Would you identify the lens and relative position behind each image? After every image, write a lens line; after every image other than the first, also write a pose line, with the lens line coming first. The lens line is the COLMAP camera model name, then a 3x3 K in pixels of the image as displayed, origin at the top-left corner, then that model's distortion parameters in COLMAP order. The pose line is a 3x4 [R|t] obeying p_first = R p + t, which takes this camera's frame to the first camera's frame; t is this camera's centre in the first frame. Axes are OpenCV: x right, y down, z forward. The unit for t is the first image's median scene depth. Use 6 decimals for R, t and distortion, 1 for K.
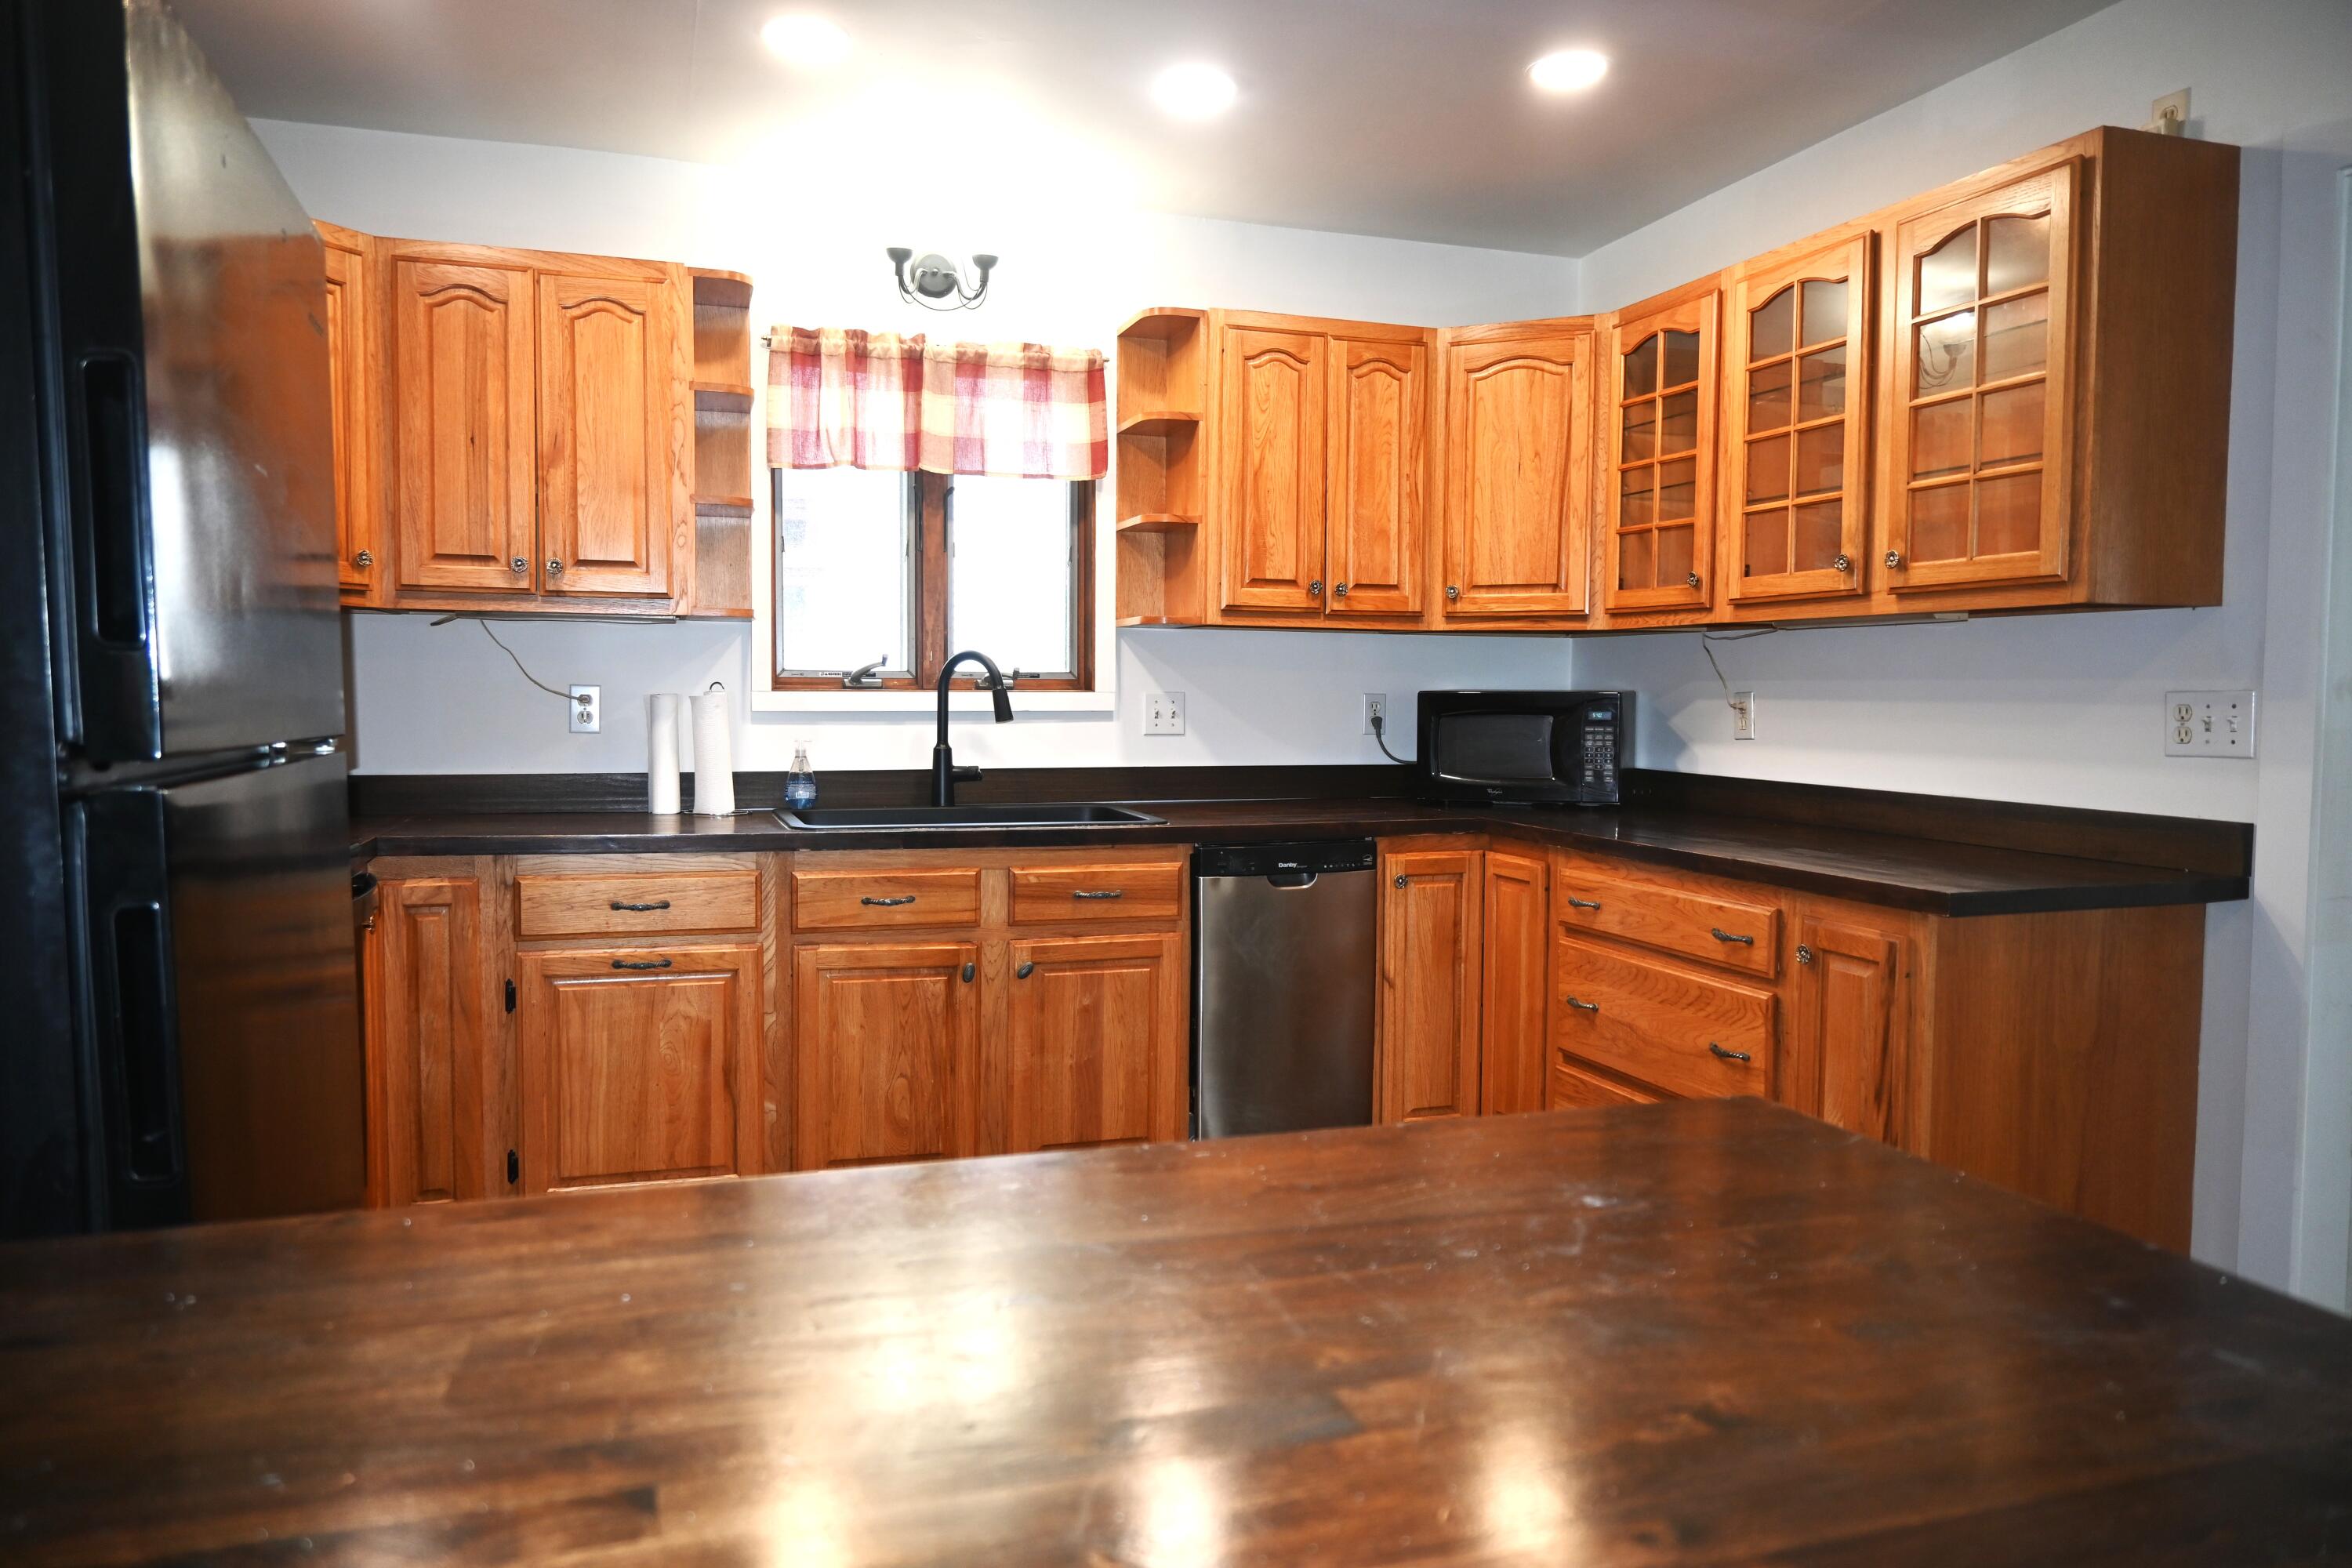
lens RADIAL K [[1629.2, 0, 1176.0], [0, 1629.2, 784.0], [0, 0, 1]] dist [0.024462, -0.000880]
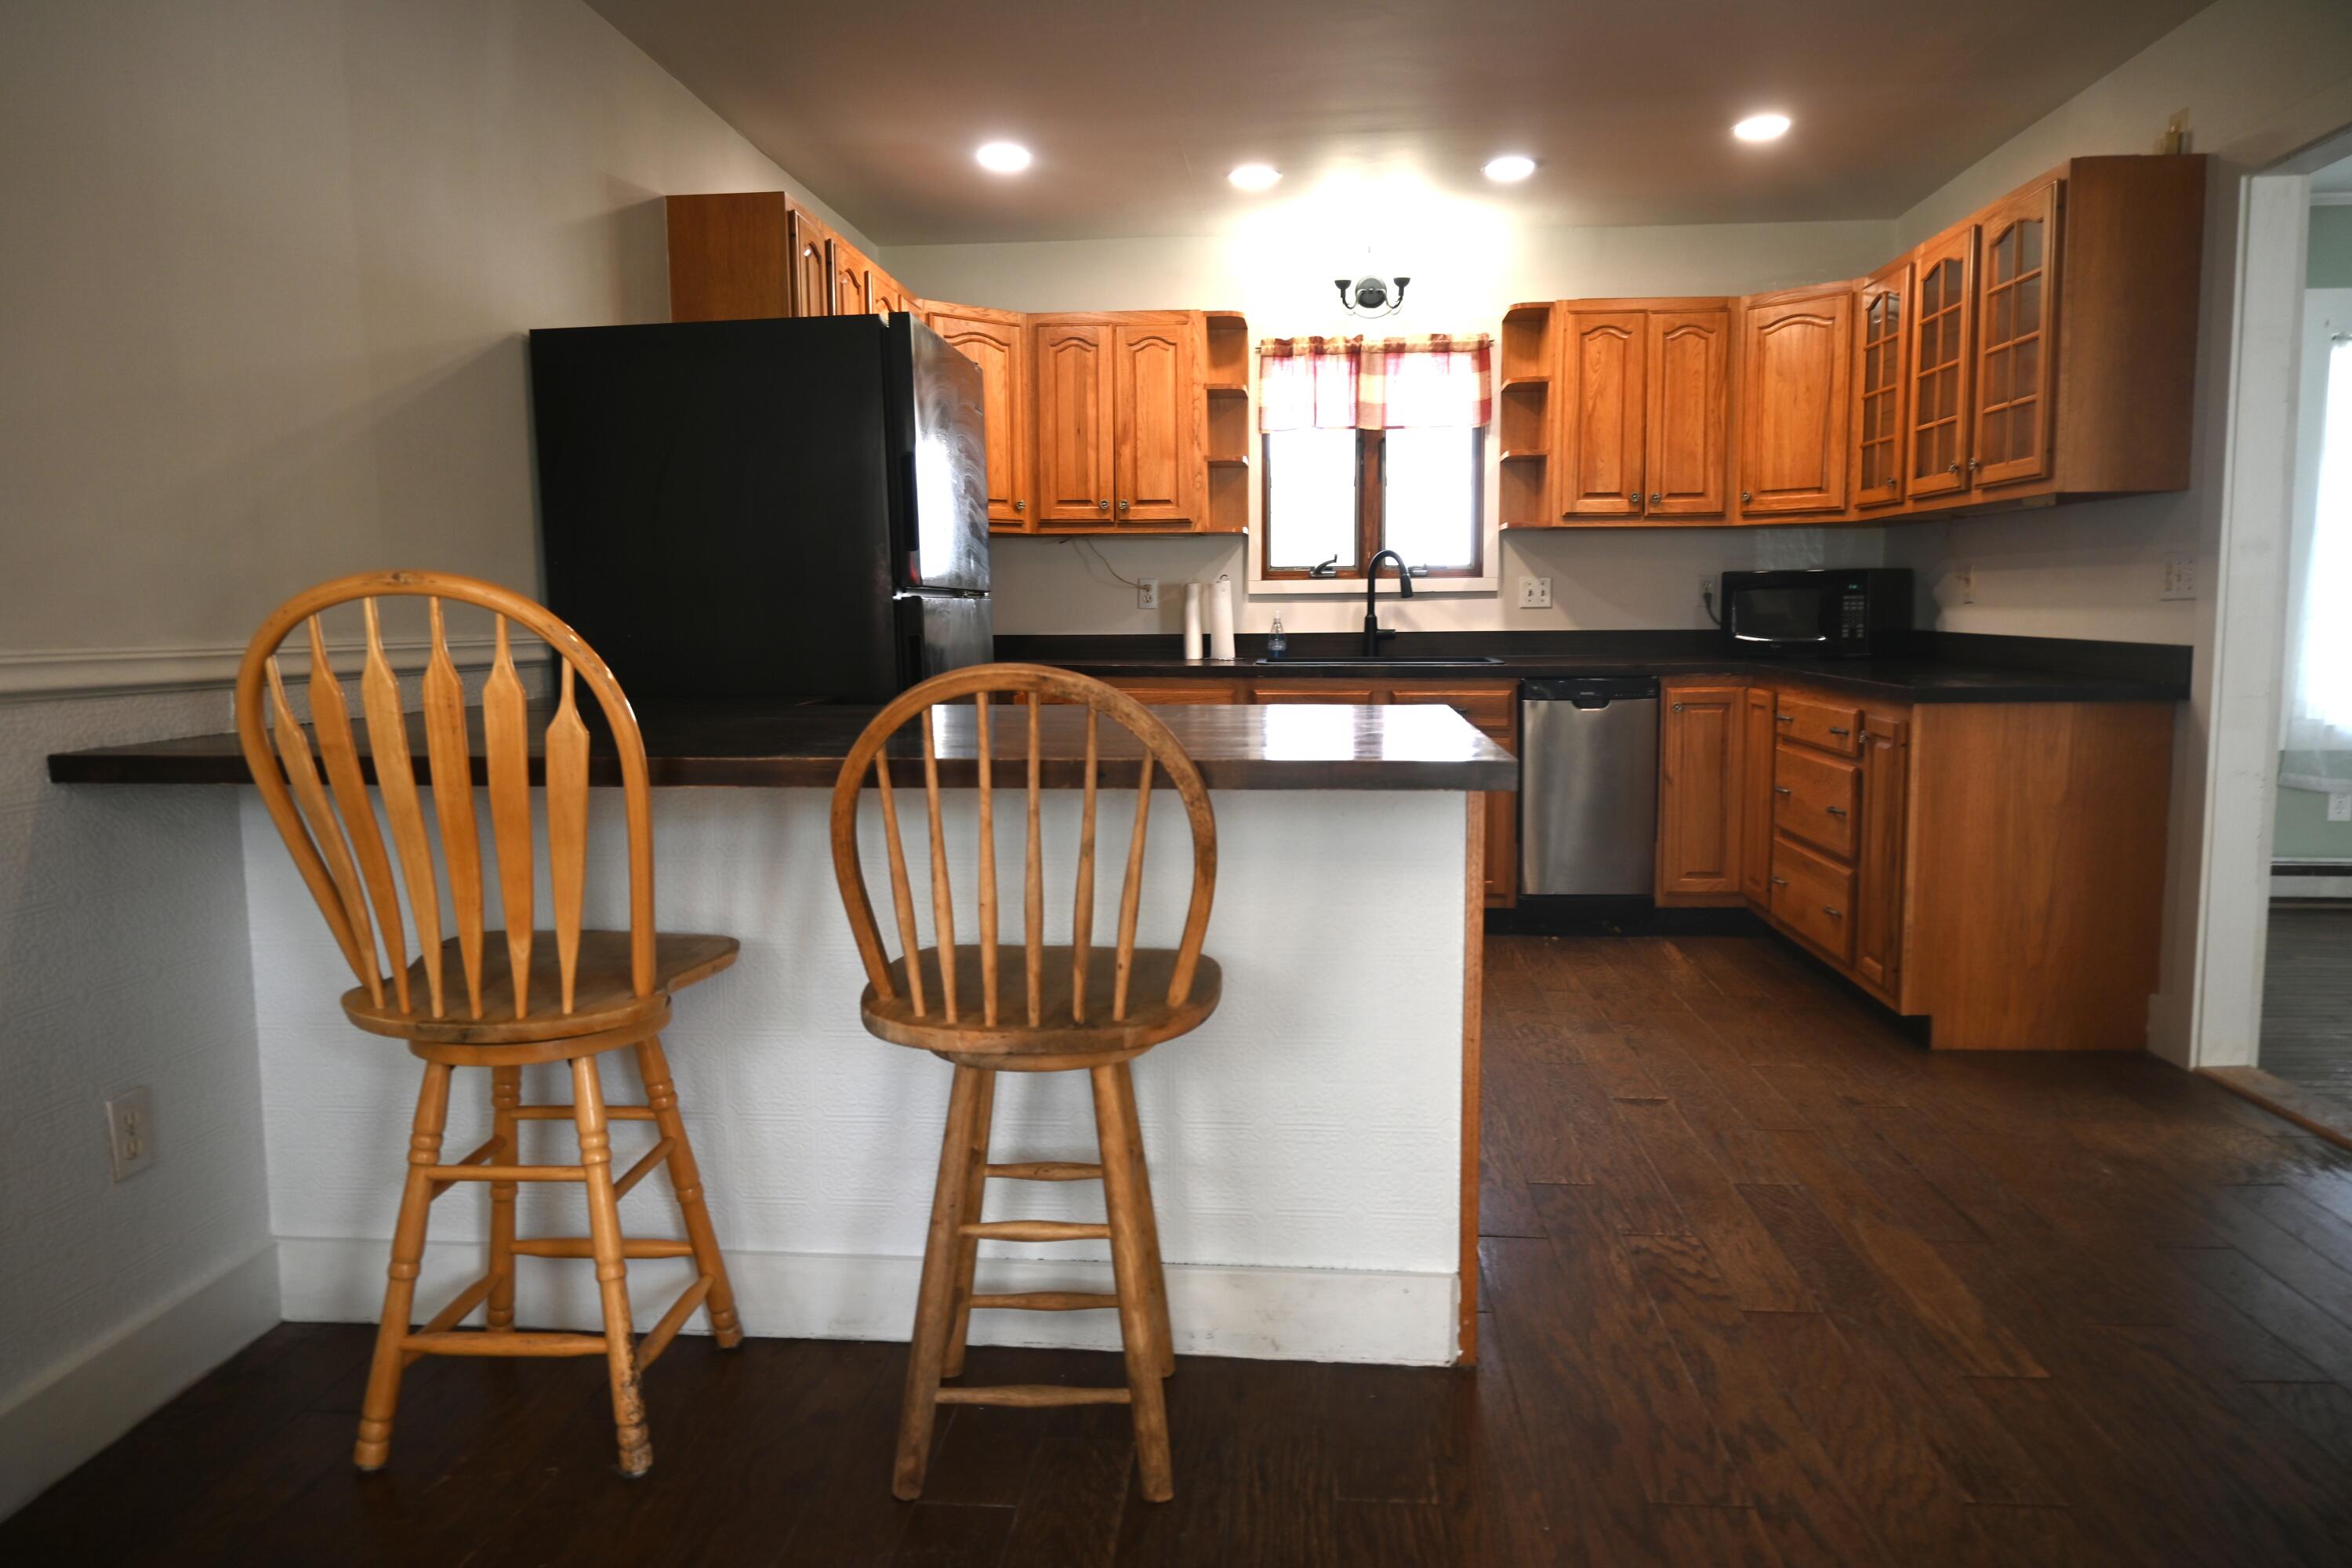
lens RADIAL K [[1629.2, 0, 1176.0], [0, 1629.2, 784.0], [0, 0, 1]] dist [0.024462, -0.000880]
pose [[0.920822, 0.029384, -0.388875, 0.274945], [-0.008452, 0.998427, 0.055428, 0.048716], [0.389892, -0.047753, 0.919622, -0.437123]]
